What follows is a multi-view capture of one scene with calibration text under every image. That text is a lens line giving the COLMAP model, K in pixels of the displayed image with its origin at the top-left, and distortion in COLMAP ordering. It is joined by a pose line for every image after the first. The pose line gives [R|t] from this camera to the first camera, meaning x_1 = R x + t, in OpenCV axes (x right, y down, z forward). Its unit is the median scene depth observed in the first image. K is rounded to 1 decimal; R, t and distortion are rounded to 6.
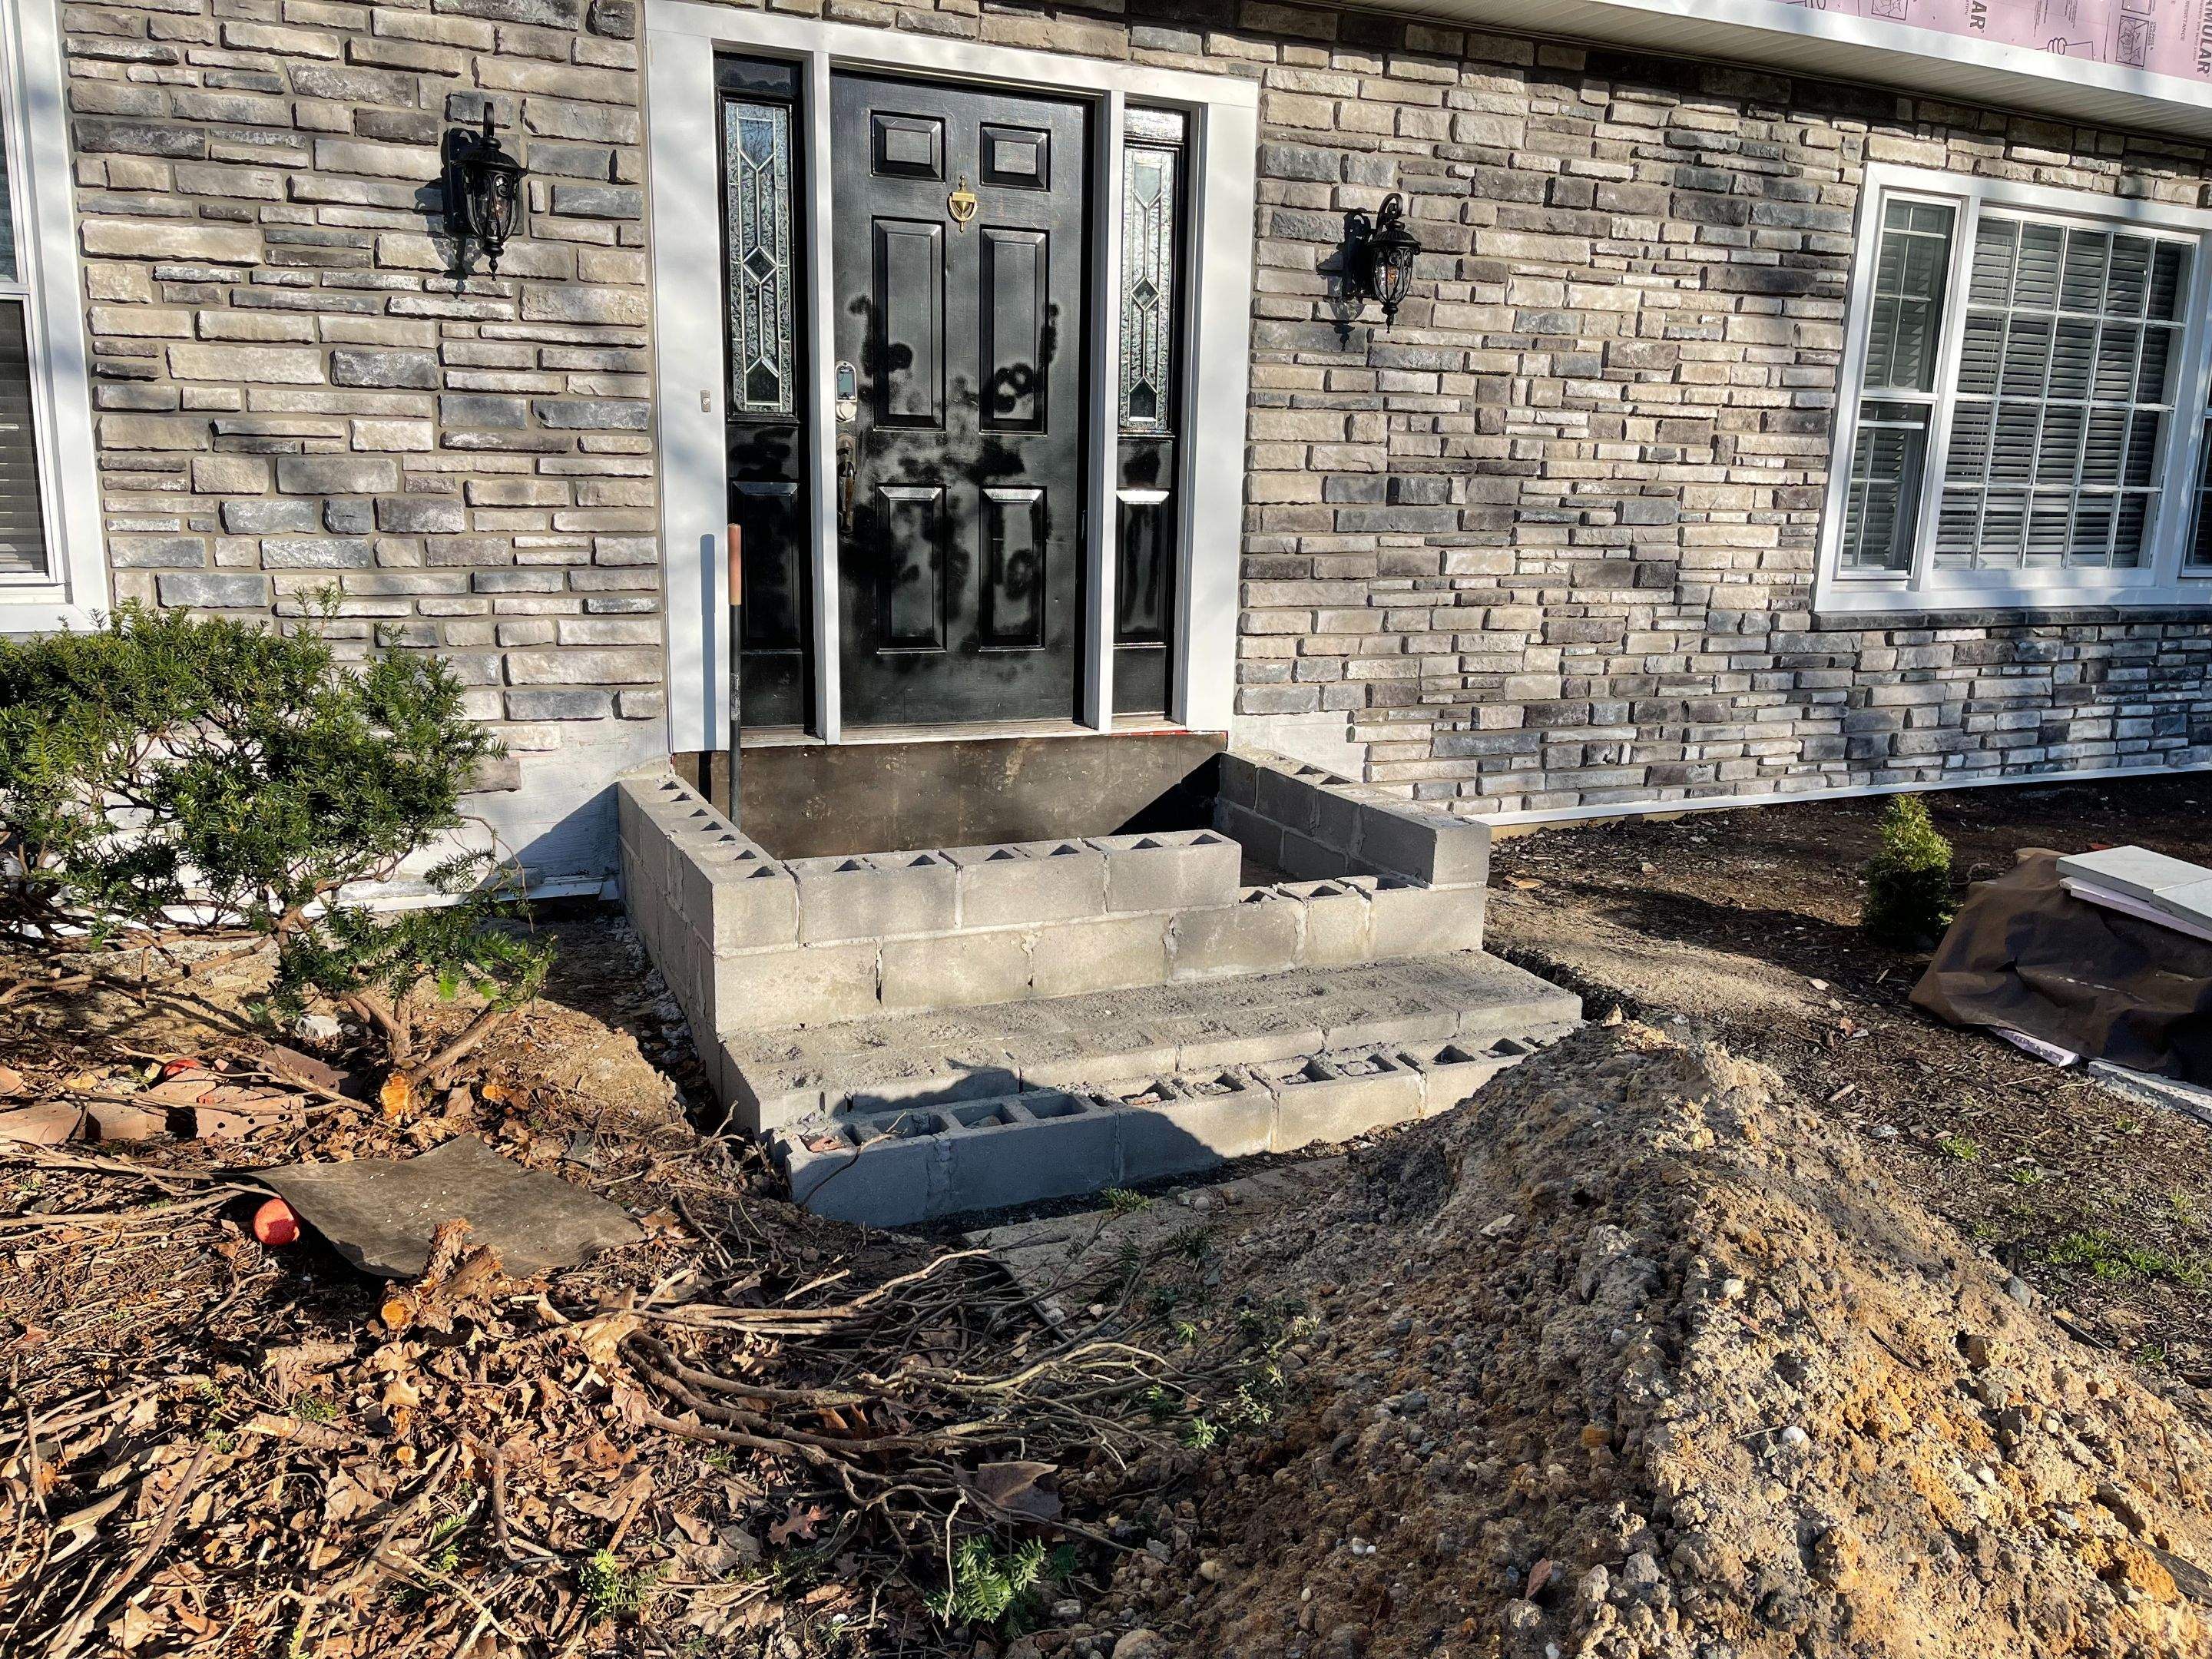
lens RADIAL K [[1661.8, 0, 1104.0], [0, 1661.8, 821.1], [0, 0, 1]] dist [0.061418, -0.073370]
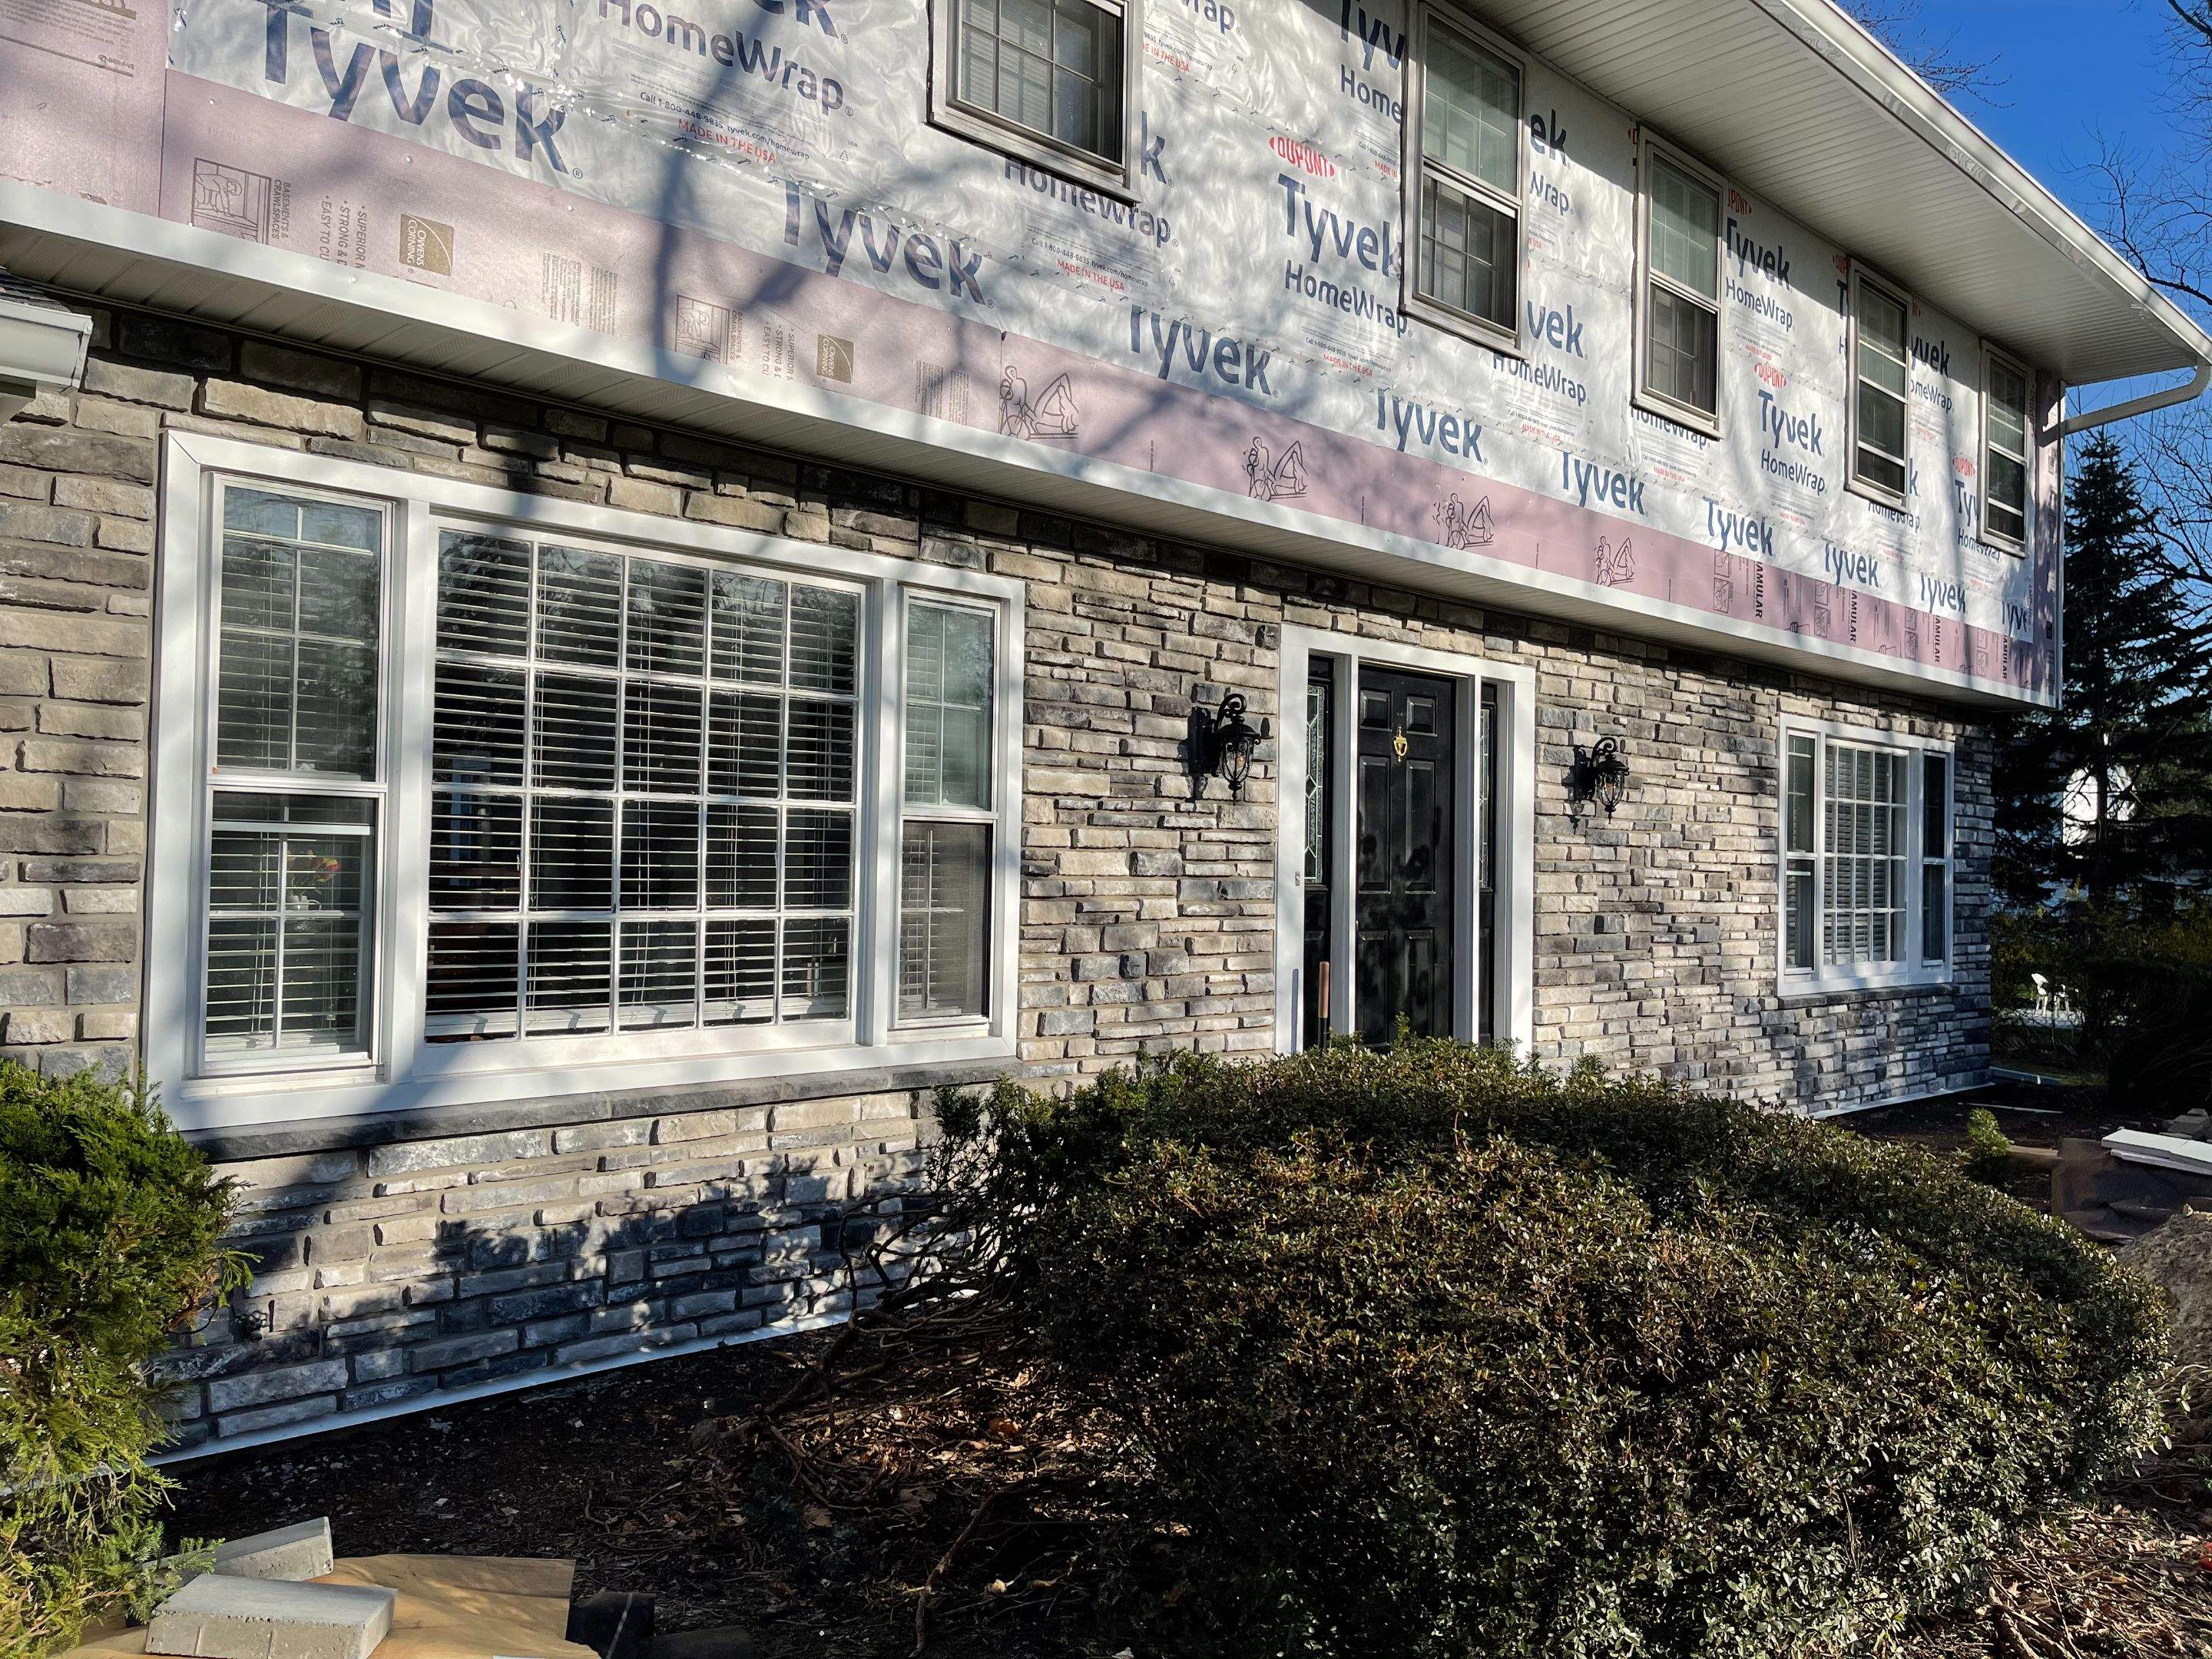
lens RADIAL K [[1661.8, 0, 1124.3], [0, 1661.8, 849.5], [0, 0, 1]] dist [0.061418, -0.073370]
pose [[0.940107, -0.002923, 0.340866, -0.700205], [0.075336, 0.977019, -0.199395, 0.000199], [-0.332450, 0.213132, 0.918723, -0.222679]]
